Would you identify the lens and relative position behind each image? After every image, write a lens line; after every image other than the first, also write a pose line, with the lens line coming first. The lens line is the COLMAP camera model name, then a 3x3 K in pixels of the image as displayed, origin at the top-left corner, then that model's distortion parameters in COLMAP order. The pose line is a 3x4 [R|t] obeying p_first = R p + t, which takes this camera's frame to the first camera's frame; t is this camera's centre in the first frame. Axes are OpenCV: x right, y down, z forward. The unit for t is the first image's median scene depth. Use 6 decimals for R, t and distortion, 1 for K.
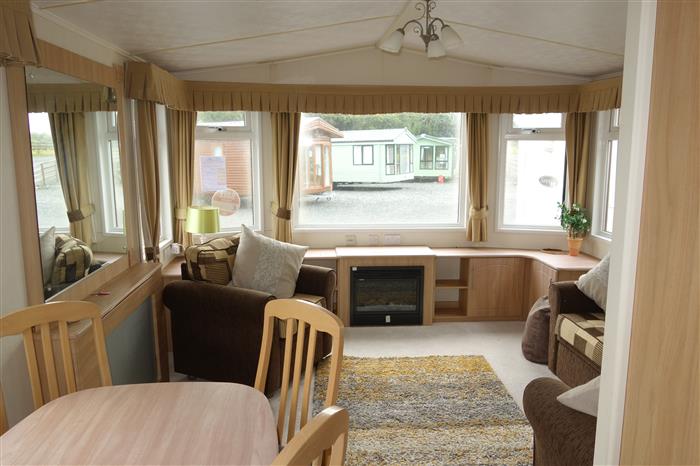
lens RADIAL K [[559.0, 0, 352.7], [0, 559.0, 234.1], [0, 0, 1]] dist [0.003583, -0.020713]
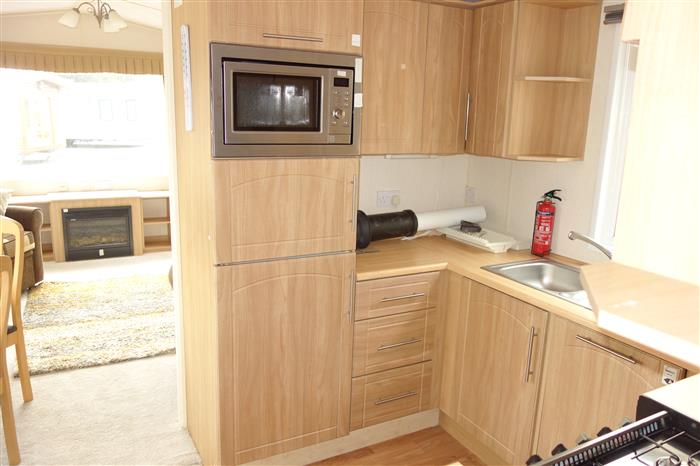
lens RADIAL K [[559.0, 0, 350.9], [0, 559.0, 234.0], [0, 0, 1]] dist [0.003583, -0.020713]
pose [[0.913365, -0.064435, 0.402010, 0.072149], [0.034987, 0.996166, 0.080177, 0.037937], [-0.405636, -0.059166, 0.912118, -0.270485]]
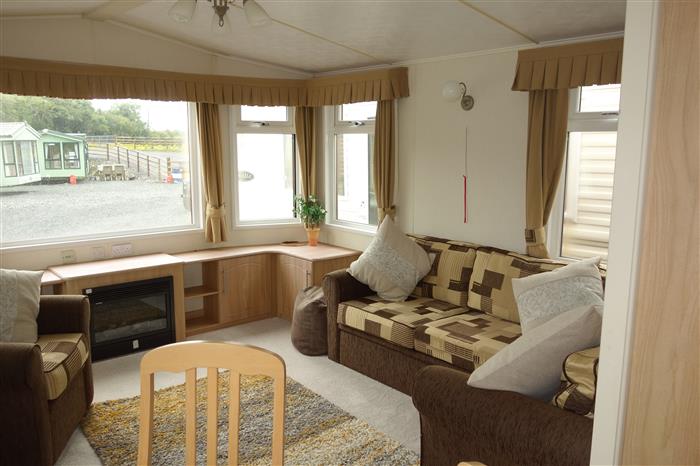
lens RADIAL K [[559.0, 0, 348.1], [0, 559.0, 234.1], [0, 0, 1]] dist [0.003583, -0.020713]
pose [[0.801321, -0.095264, 0.590601, -0.161093], [0.092622, 0.995092, 0.034840, -0.012569], [-0.591021, 0.026785, 0.806211, 0.128720]]
